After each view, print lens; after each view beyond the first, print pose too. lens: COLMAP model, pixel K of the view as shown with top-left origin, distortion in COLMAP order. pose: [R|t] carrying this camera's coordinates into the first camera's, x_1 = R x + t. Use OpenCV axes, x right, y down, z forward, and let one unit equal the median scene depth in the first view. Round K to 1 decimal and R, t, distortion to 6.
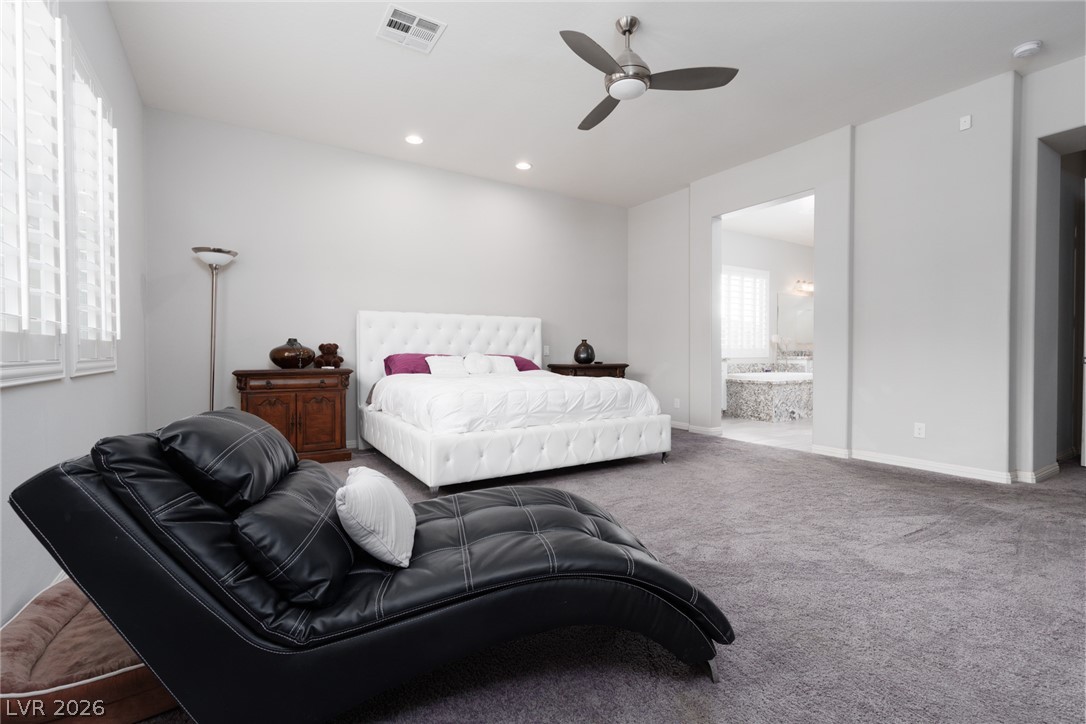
lens RADIAL K [[494.4, 0, 544.0], [0, 494.4, 358.0], [0, 0, 1]] dist [0.001181, -0.000264]
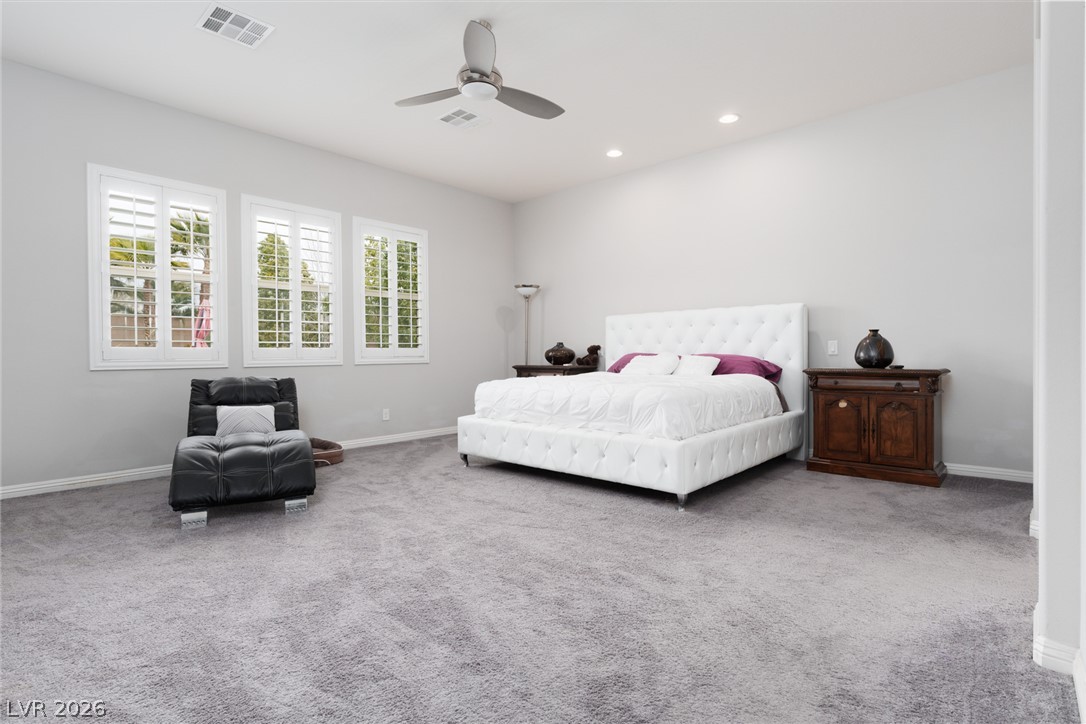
lens RADIAL K [[544.9, 0, 540.9], [0, 544.9, 360.1], [0, 0, 1]] dist [-0.001835, -0.000311]
pose [[0.250611, 0.010492, -0.968031, 0.674310], [-0.000341, 0.999942, 0.010750, -0.006122], [0.968088, -0.002364, 0.250600, 0.435926]]
